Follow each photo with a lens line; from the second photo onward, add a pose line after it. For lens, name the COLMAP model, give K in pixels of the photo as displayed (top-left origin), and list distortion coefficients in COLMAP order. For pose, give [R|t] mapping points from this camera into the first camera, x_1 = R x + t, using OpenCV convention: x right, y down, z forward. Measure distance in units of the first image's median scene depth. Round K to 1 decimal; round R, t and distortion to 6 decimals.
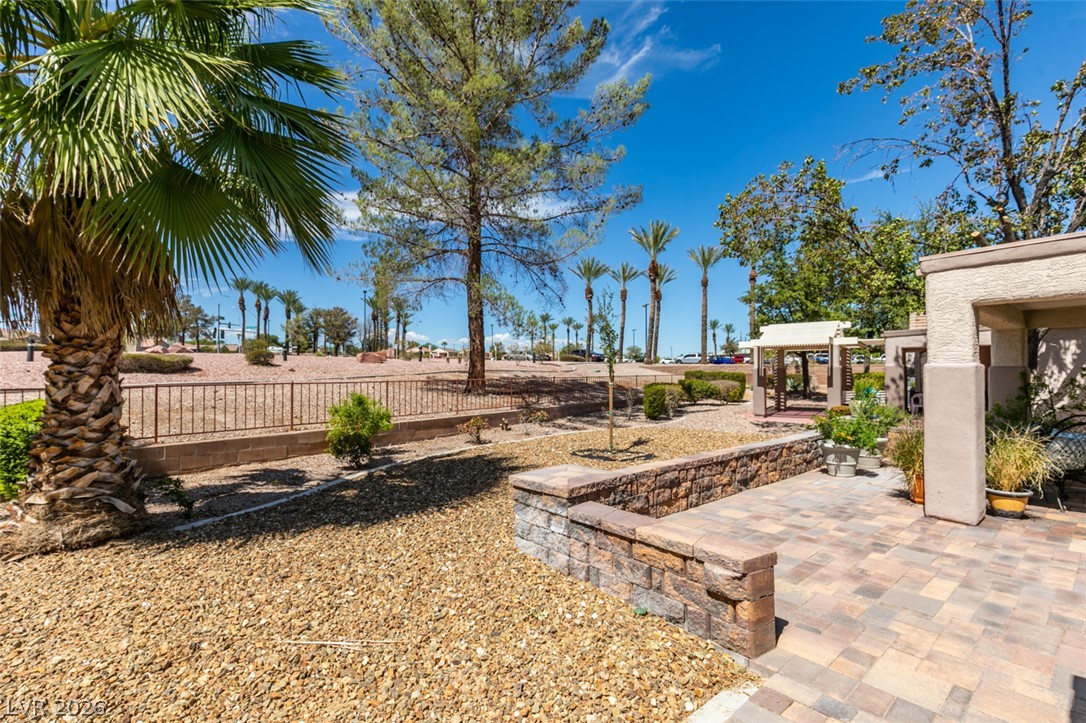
lens RADIAL K [[491.6, 0, 540.6], [0, 491.6, 367.1], [0, 0, 1]] dist [-0.000846, 0.000057]
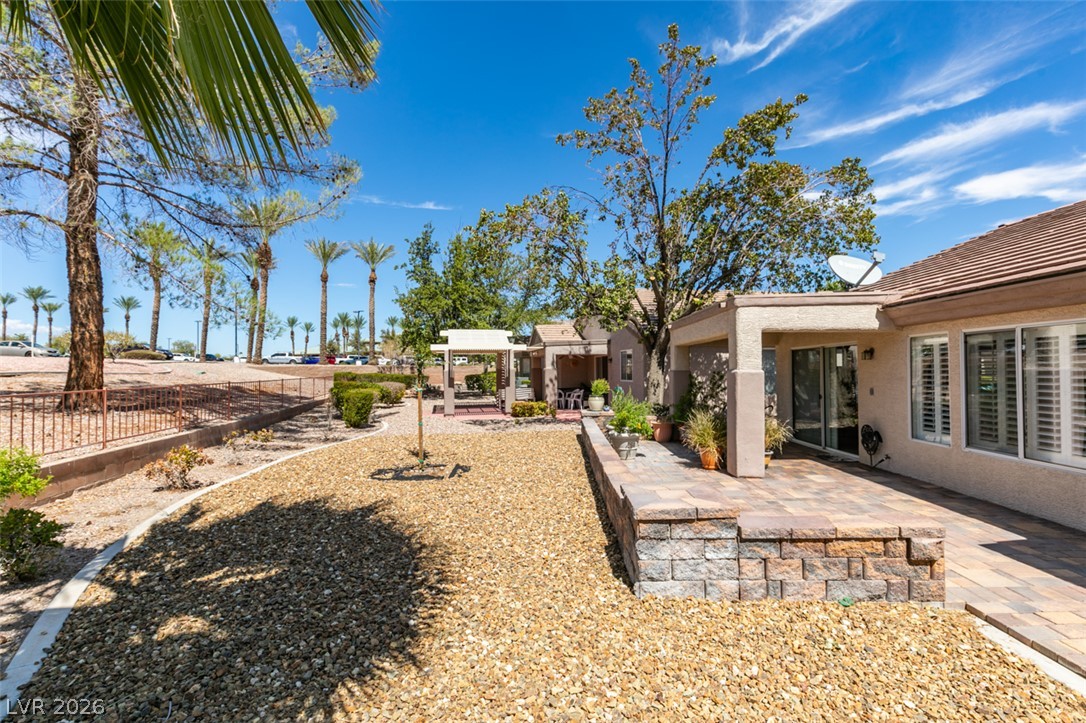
lens RADIAL K [[487.0, 0, 543.7], [0, 487.0, 370.3], [0, 0, 1]] dist [0.002716, 0.000239]
pose [[0.655361, 0.001067, 0.755315, -0.234900], [-0.005808, 0.999977, 0.003626, -0.003166], [-0.755294, -0.006764, 0.655351, 0.180572]]
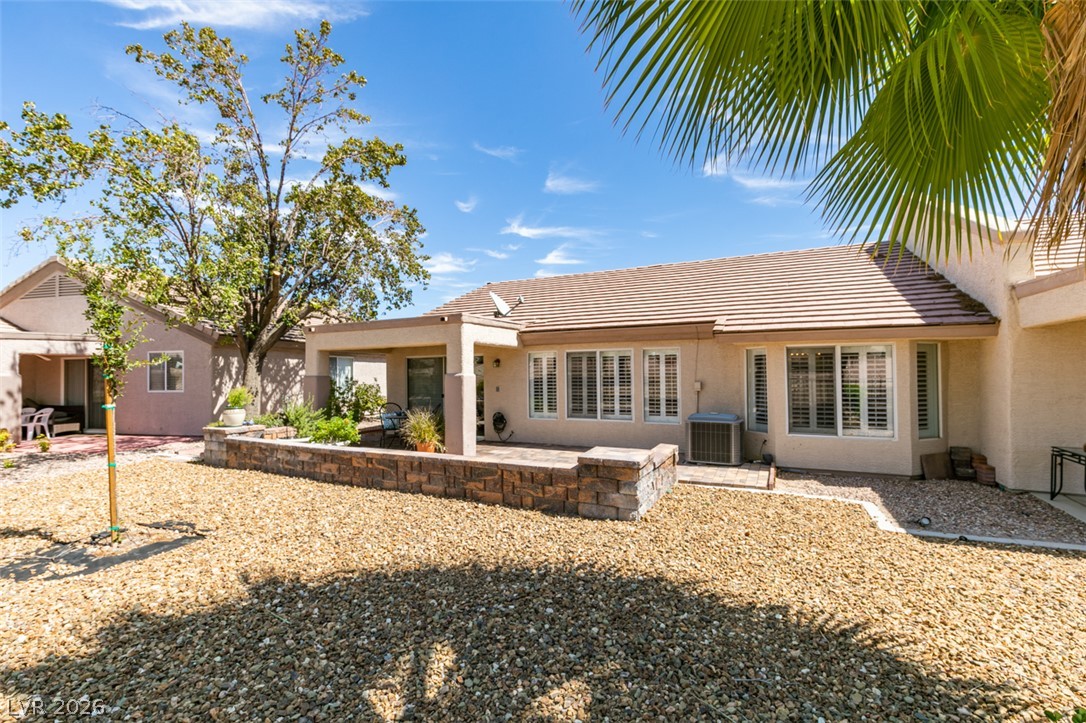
lens RADIAL K [[485.7, 0, 540.3], [0, 485.7, 363.3], [0, 0, 1]] dist [-0.000466, -0.000507]
pose [[-0.407401, 0.027506, 0.912835, -0.326259], [0.001555, 0.999566, -0.029426, 0.002009], [-0.913248, -0.010569, -0.407267, 0.515790]]
